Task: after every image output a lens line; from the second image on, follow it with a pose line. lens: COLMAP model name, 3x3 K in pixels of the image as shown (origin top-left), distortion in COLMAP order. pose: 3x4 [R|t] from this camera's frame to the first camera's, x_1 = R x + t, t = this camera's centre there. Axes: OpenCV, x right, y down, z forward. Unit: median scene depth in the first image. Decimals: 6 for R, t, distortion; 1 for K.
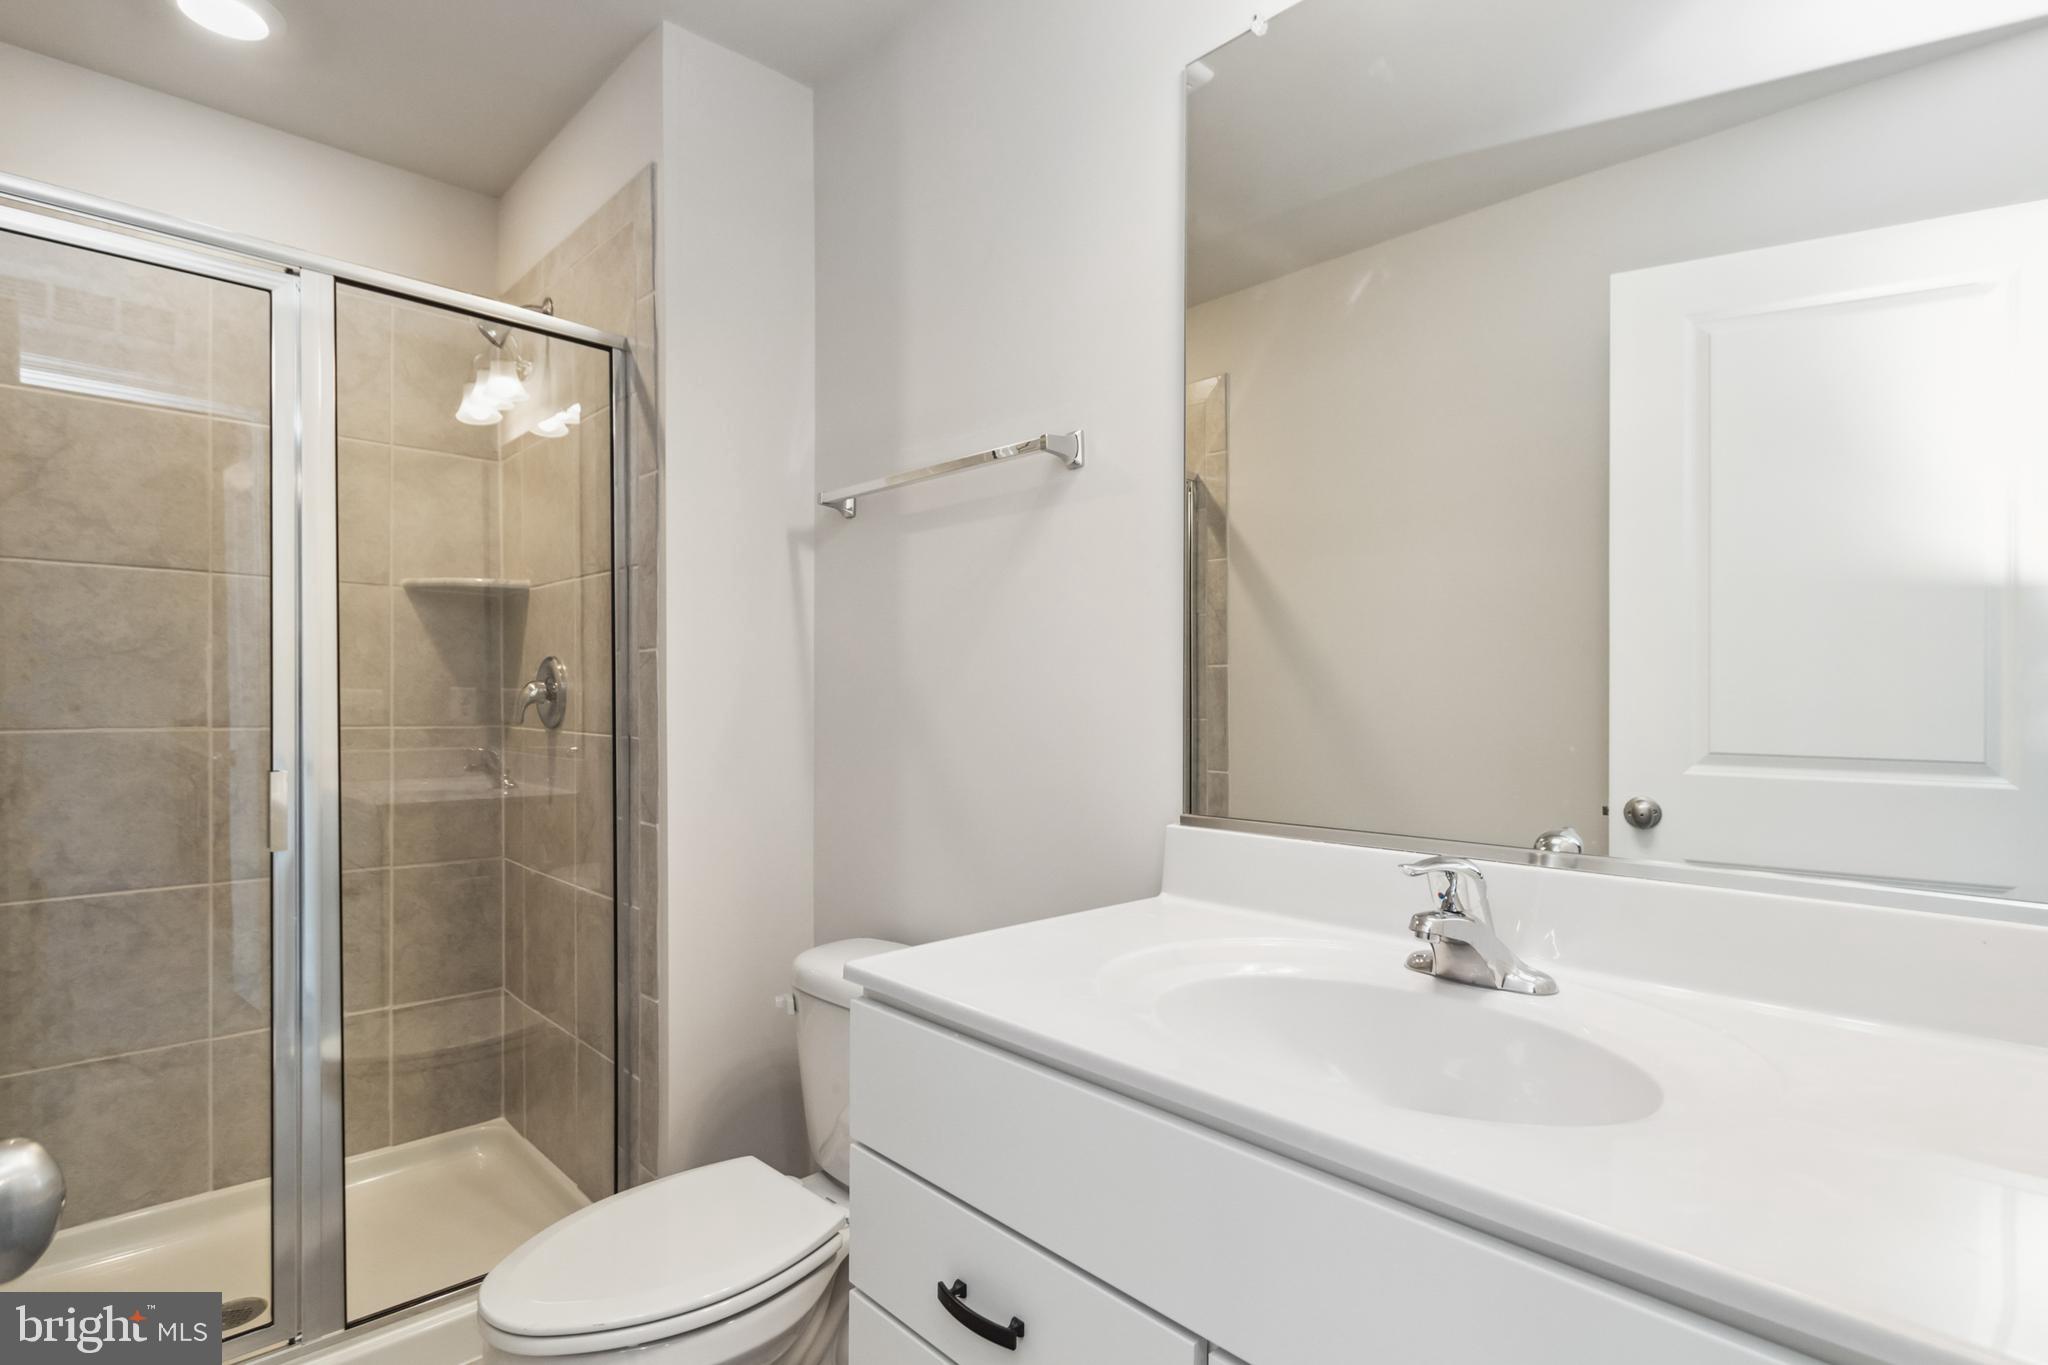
lens RADIAL K [[980.1, 0, 1015.4], [0, 980.1, 709.7], [0, 0, 1]] dist [0.002692, -0.001352]
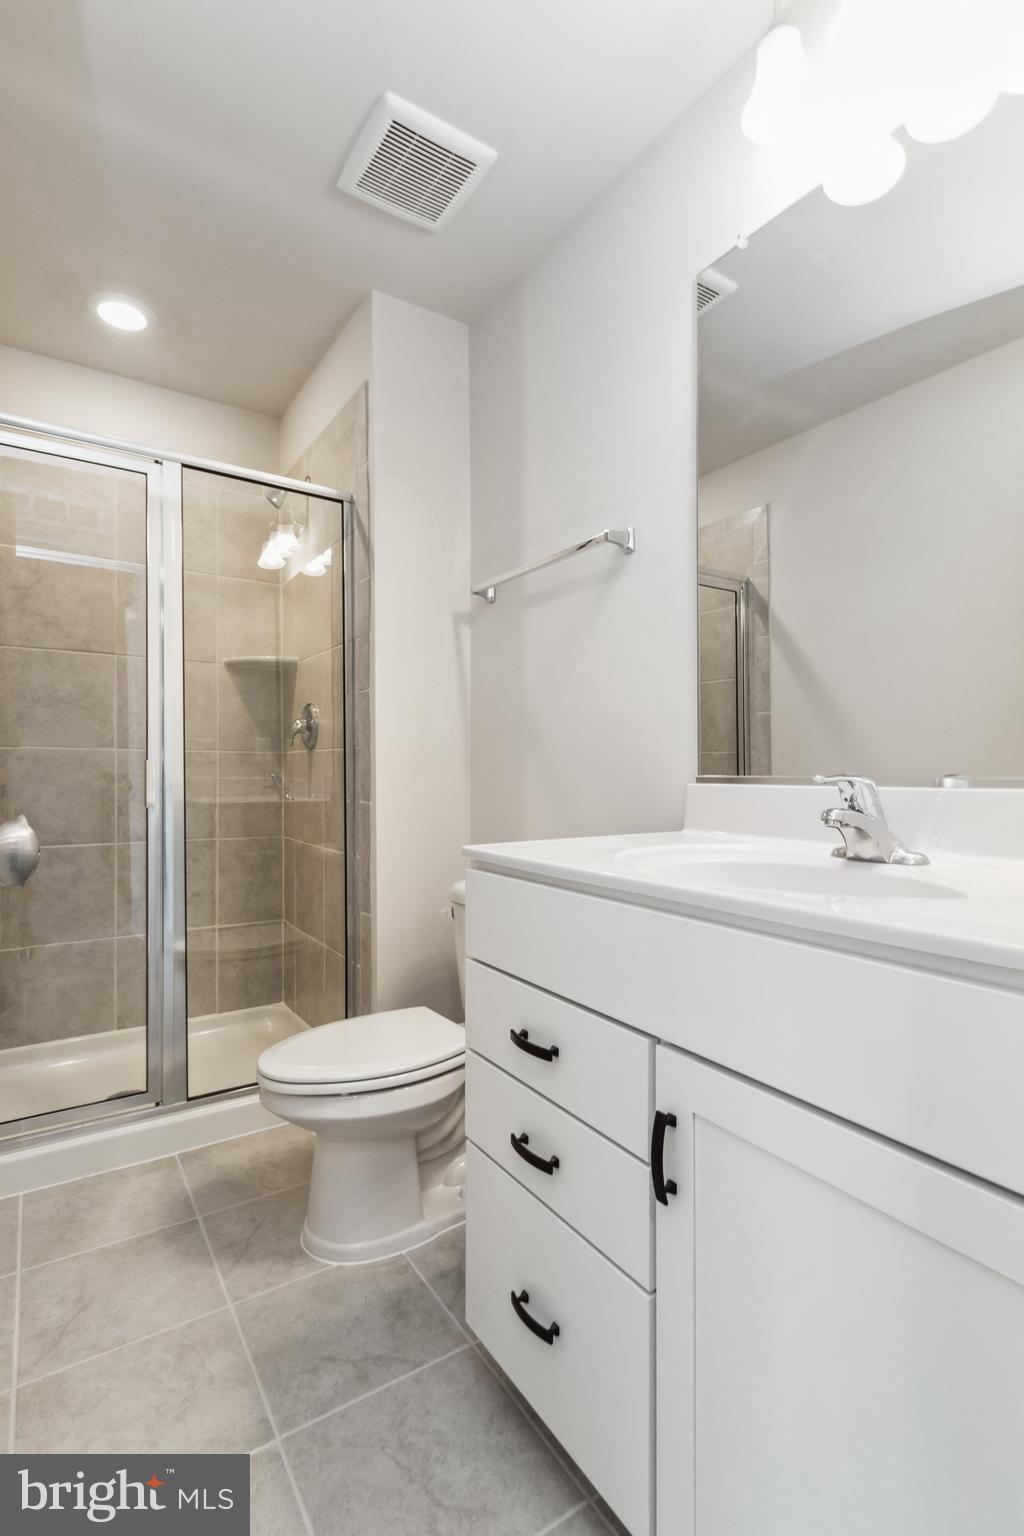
lens RADIAL K [[707.8, 0, 536.2], [0, 707.8, 775.3], [0, 0, 1]] dist [-0.000360, 0.000262]
pose [[0.987692, -0.005546, -0.156314, 0.065018], [0.004117, 0.999947, -0.009464, 0.077361], [0.156358, 0.008703, 0.987662, -0.065968]]
